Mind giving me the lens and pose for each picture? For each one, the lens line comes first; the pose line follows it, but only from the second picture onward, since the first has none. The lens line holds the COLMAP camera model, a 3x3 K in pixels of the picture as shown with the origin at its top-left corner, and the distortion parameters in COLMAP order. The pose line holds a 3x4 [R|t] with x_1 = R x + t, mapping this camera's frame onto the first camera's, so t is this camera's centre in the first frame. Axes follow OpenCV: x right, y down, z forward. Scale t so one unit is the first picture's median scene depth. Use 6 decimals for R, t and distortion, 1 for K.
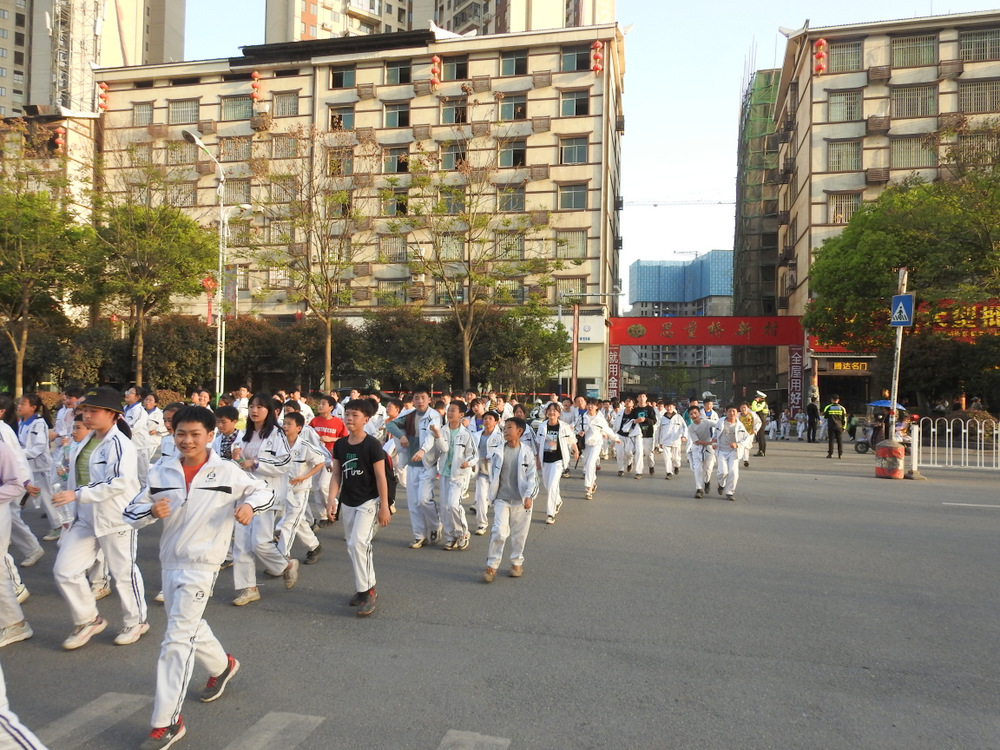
lens RADIAL K [[721.8, 0, 500.0], [0, 721.8, 375.0], [0, 0, 1]] dist [0.000607, 0.002799]
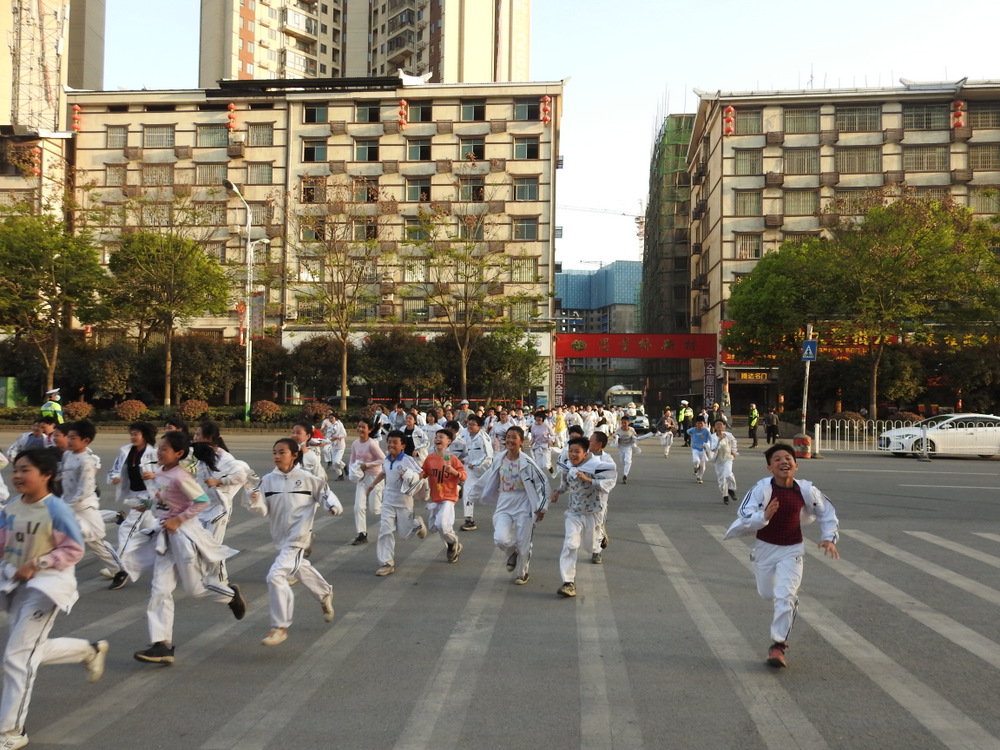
lens RADIAL K [[721.8, 0, 500.0], [0, 721.8, 375.0], [0, 0, 1]] dist [0.000607, 0.002799]
pose [[0.990783, -0.001435, 0.135450, -0.092834], [0.001903, 0.999993, -0.003322, -0.009470], [-0.135445, 0.003549, 0.990779, -0.133299]]
